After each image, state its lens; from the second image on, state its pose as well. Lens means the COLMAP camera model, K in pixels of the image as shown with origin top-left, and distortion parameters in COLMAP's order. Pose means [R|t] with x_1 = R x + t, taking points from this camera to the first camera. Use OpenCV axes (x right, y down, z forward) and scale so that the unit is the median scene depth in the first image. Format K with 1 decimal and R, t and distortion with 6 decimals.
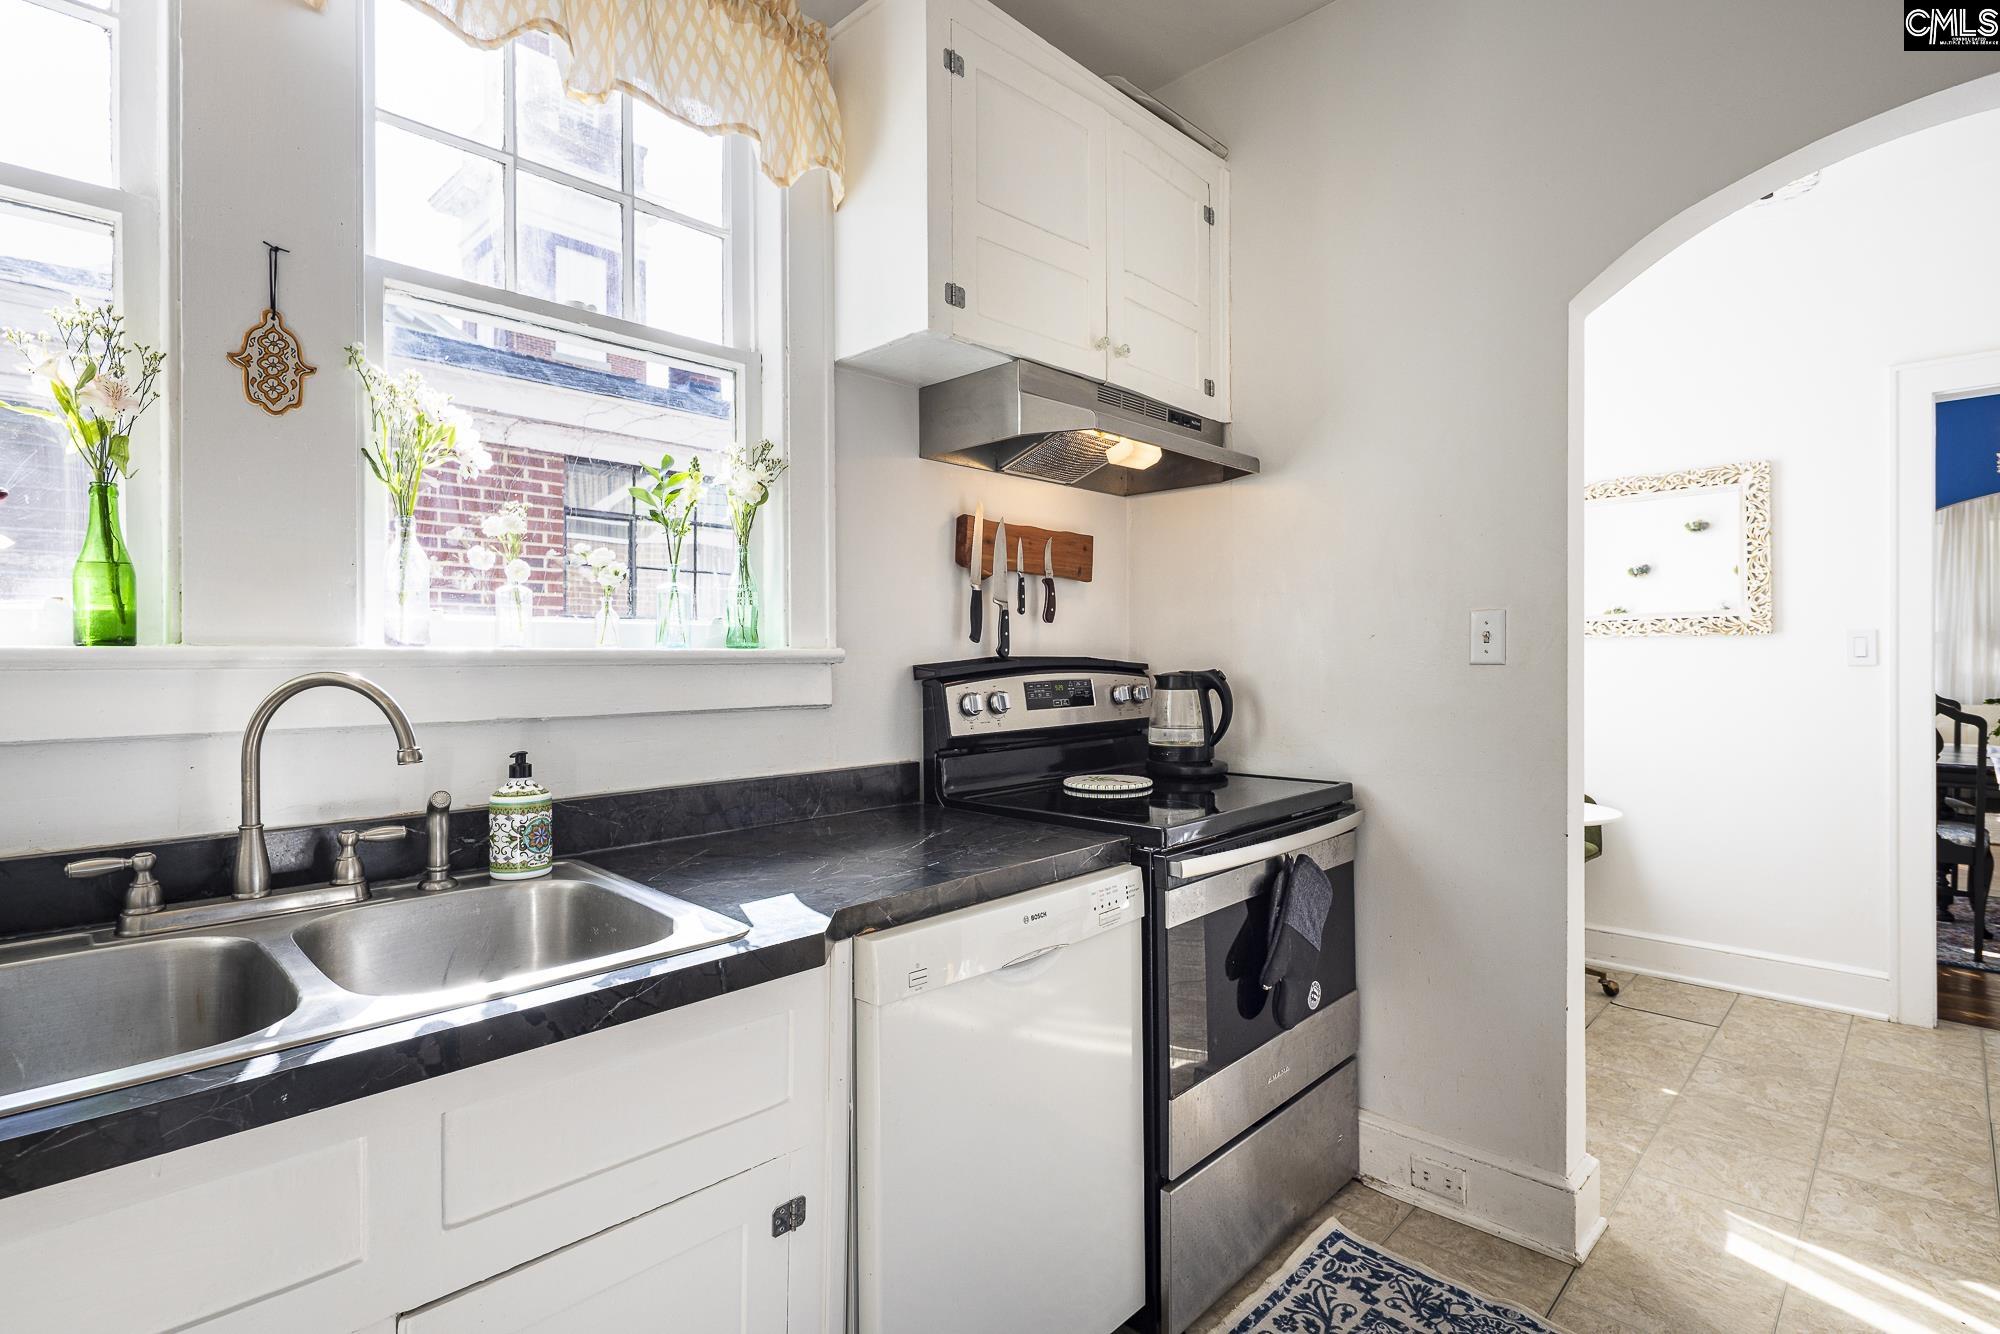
lens RADIAL K [[966.5, 0, 991.5], [0, 966.5, 661.5], [0, 0, 1]] dist [0.004243, -0.003879]
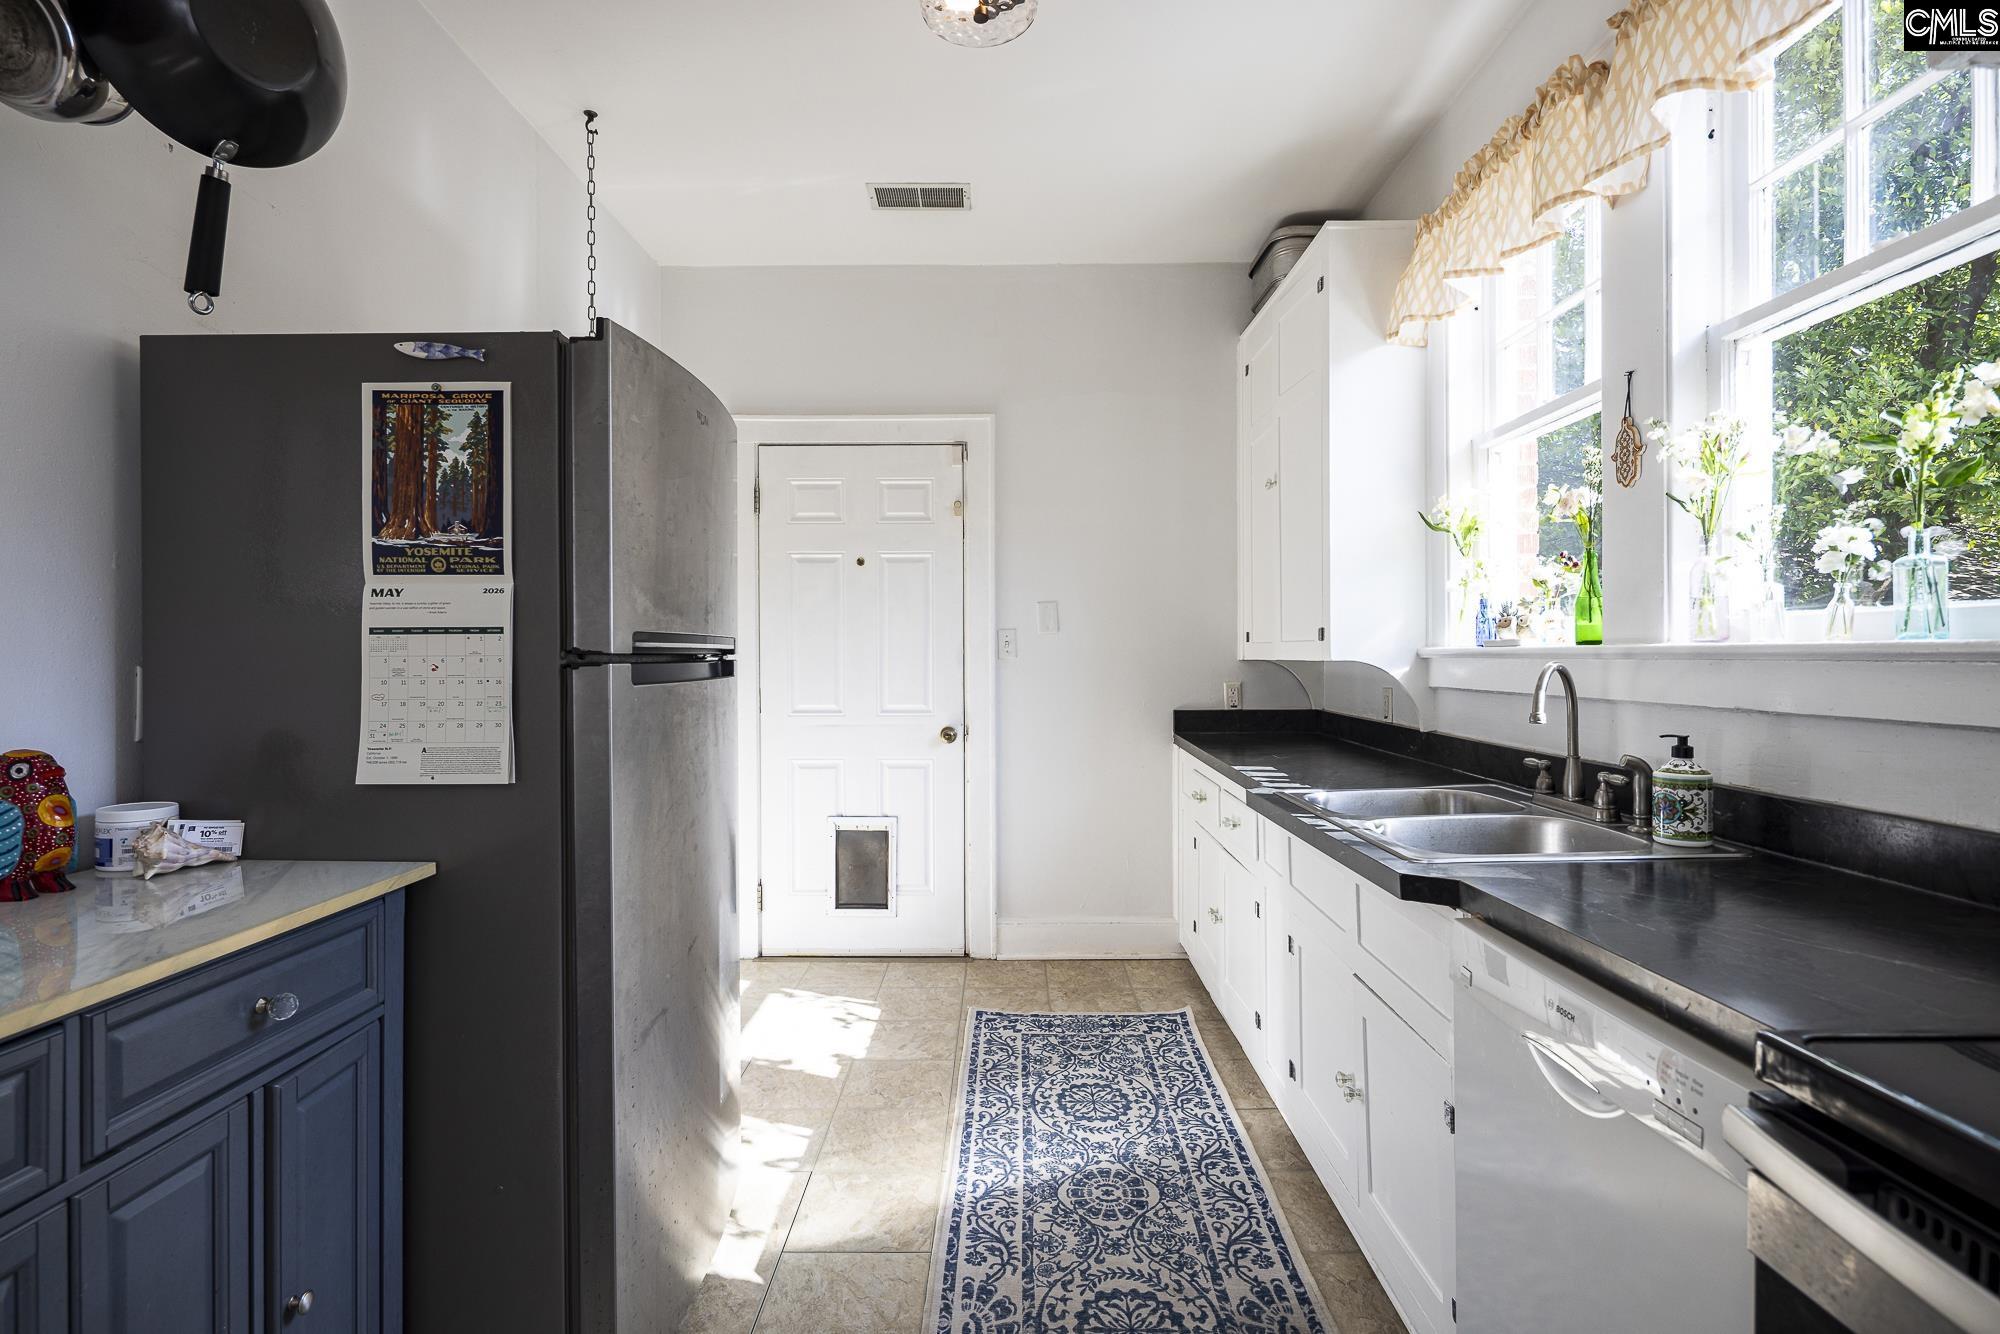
lens RADIAL K [[966.5, 0, 999.2], [0, 966.5, 660.8], [0, 0, 1]] dist [0.004243, -0.003879]
pose [[-0.717810, 0.011407, -0.696145, 0.702354], [0.003863, 0.999916, 0.012402, -0.008880], [0.696228, 0.006213, -0.717794, 1.002186]]
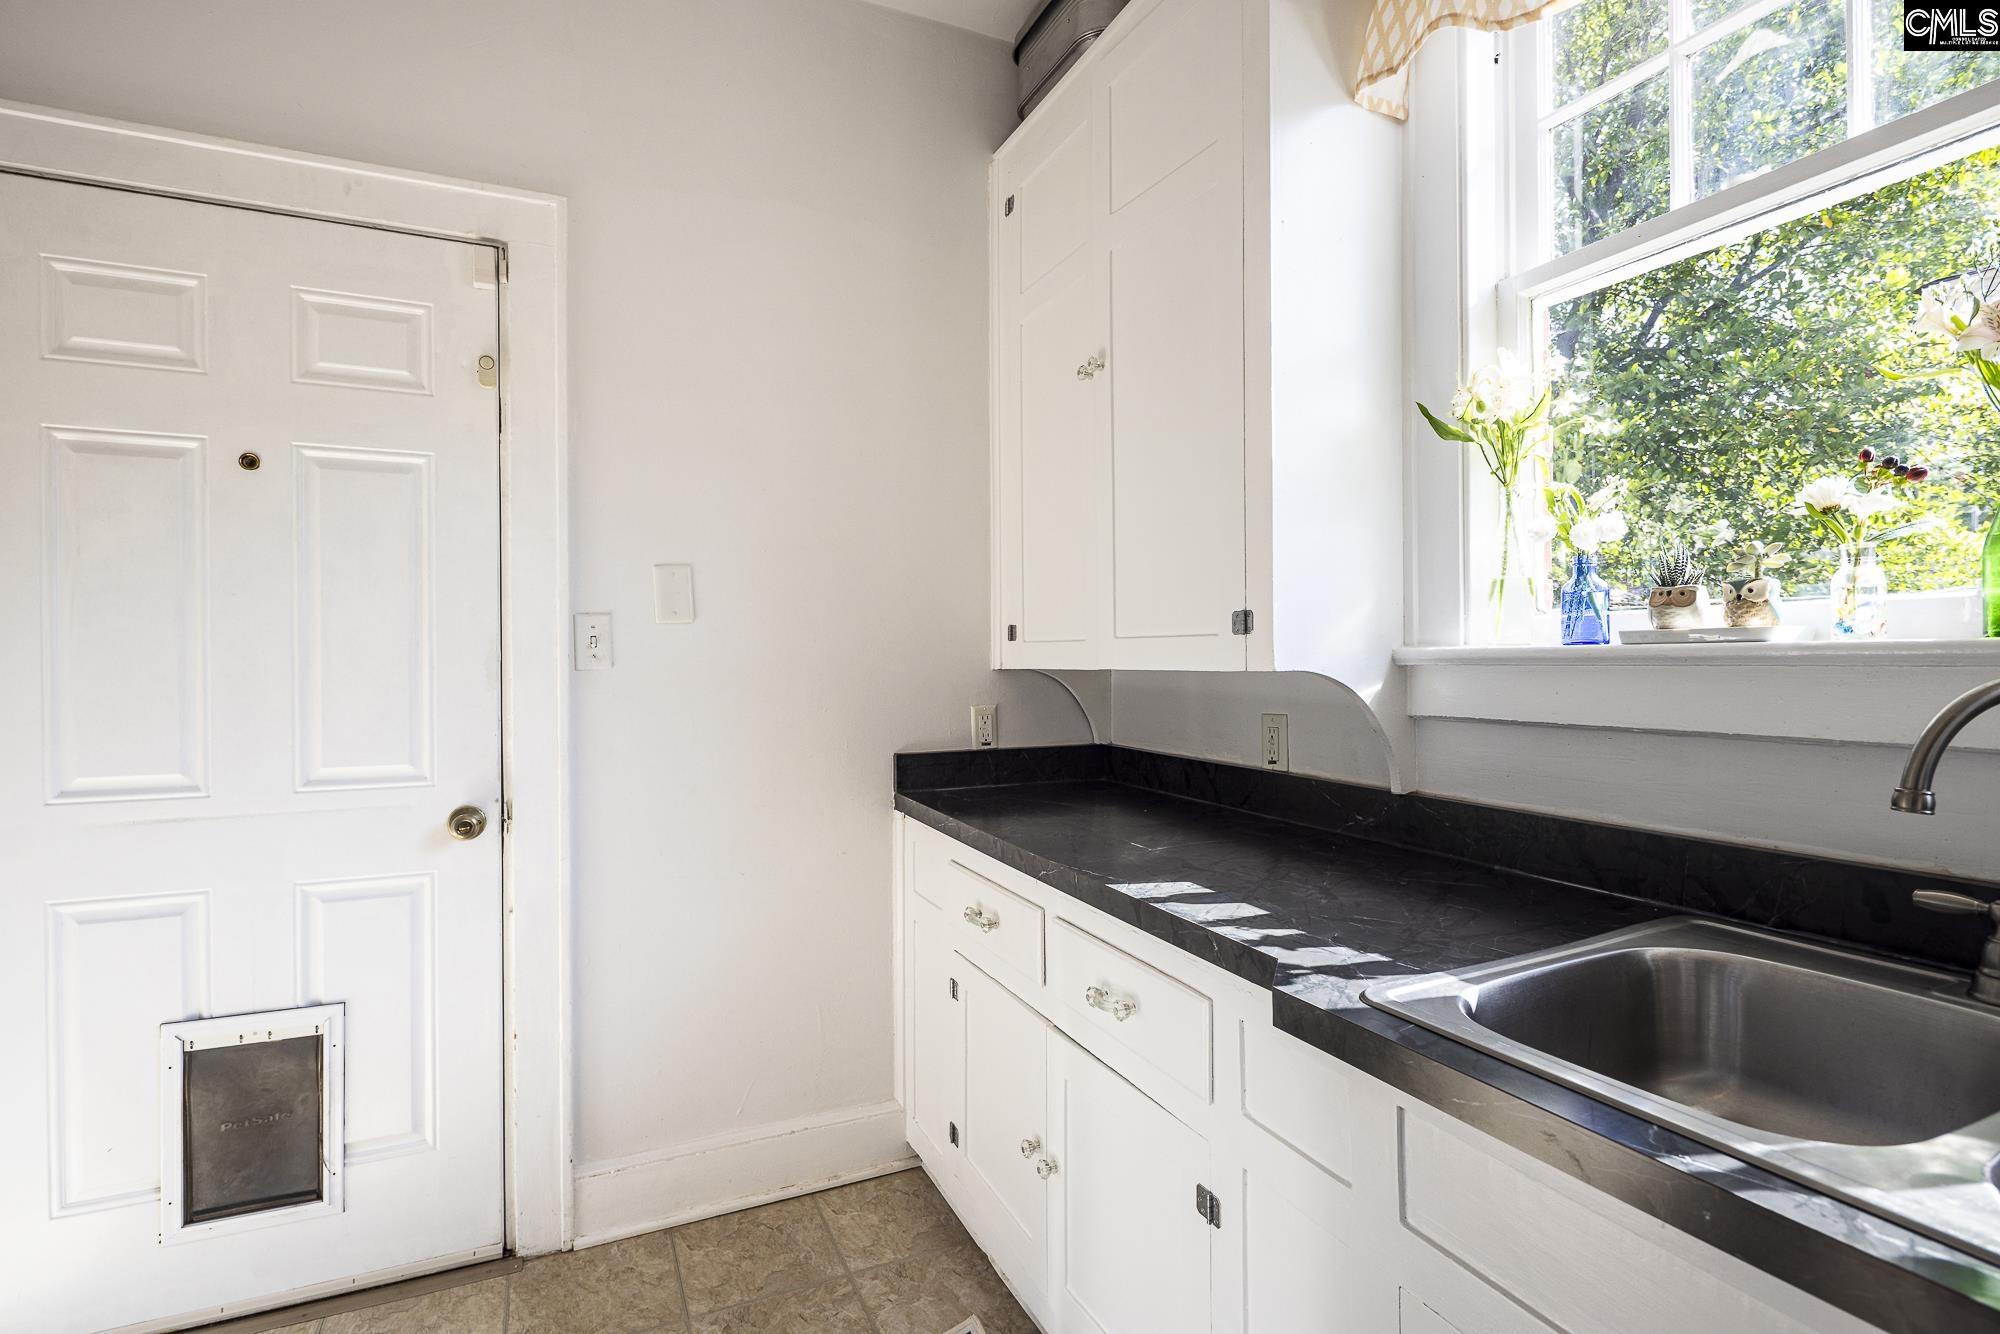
lens RADIAL K [[966.5, 0, 999.0], [0, 966.5, 662.1], [0, 0, 1]] dist [0.004243, -0.003879]
pose [[-0.354974, 0.008029, -0.934842, 0.088441], [0.003338, 0.999968, 0.007321, -0.002716], [0.934870, -0.000521, -0.354989, 0.323325]]
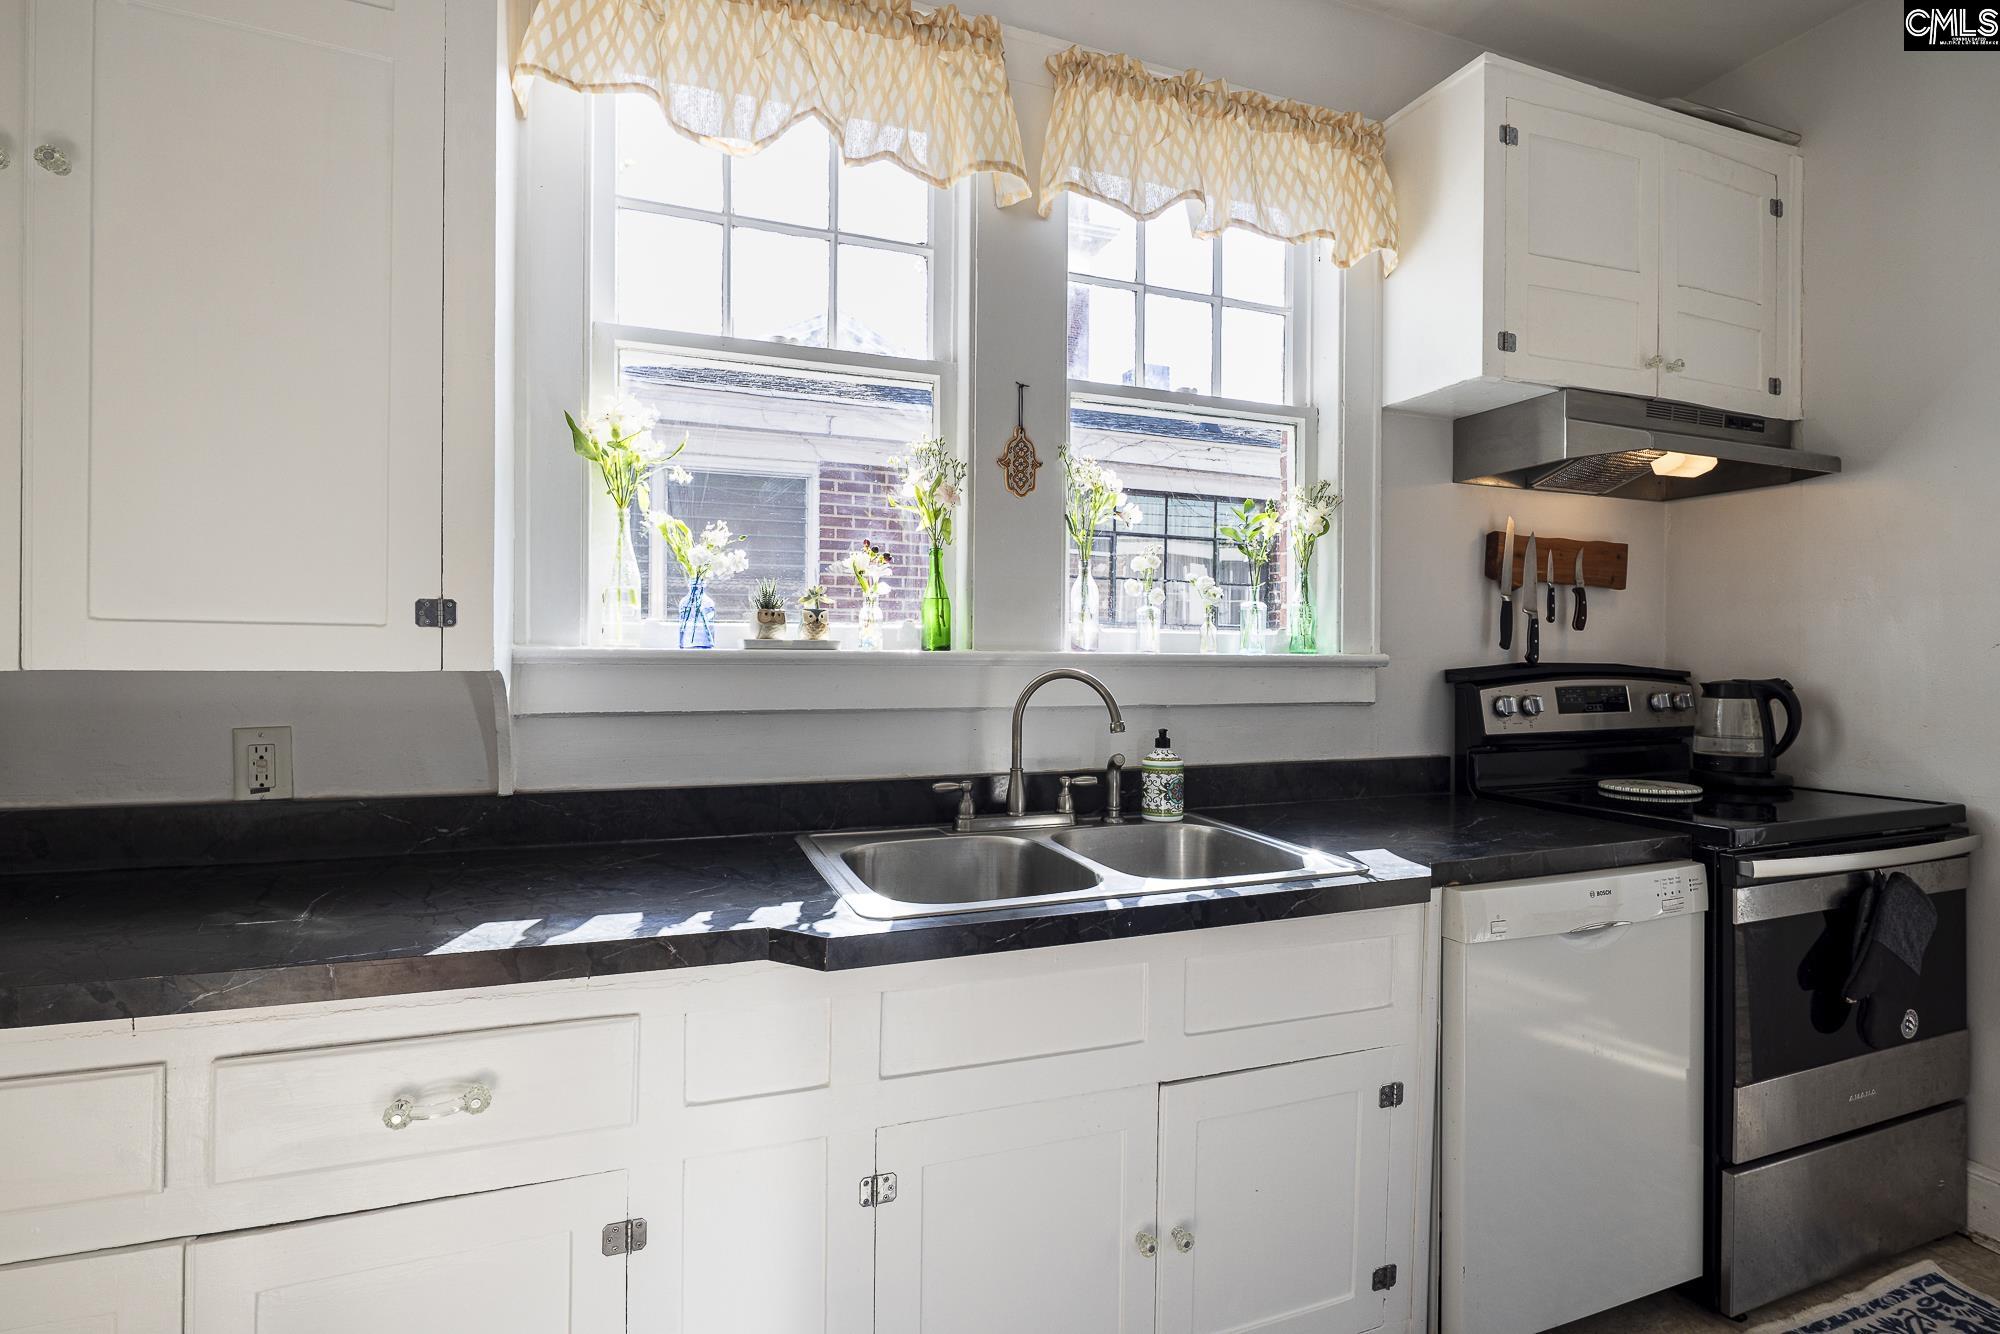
lens RADIAL K [[966.5, 0, 987.0], [0, 966.5, 663.5], [0, 0, 1]] dist [0.004243, -0.003879]
pose [[0.910743, 0.012310, -0.412790, -0.120392], [-0.011950, 0.999923, 0.003454, -0.000920], [0.412801, 0.001787, 0.910820, -0.276760]]
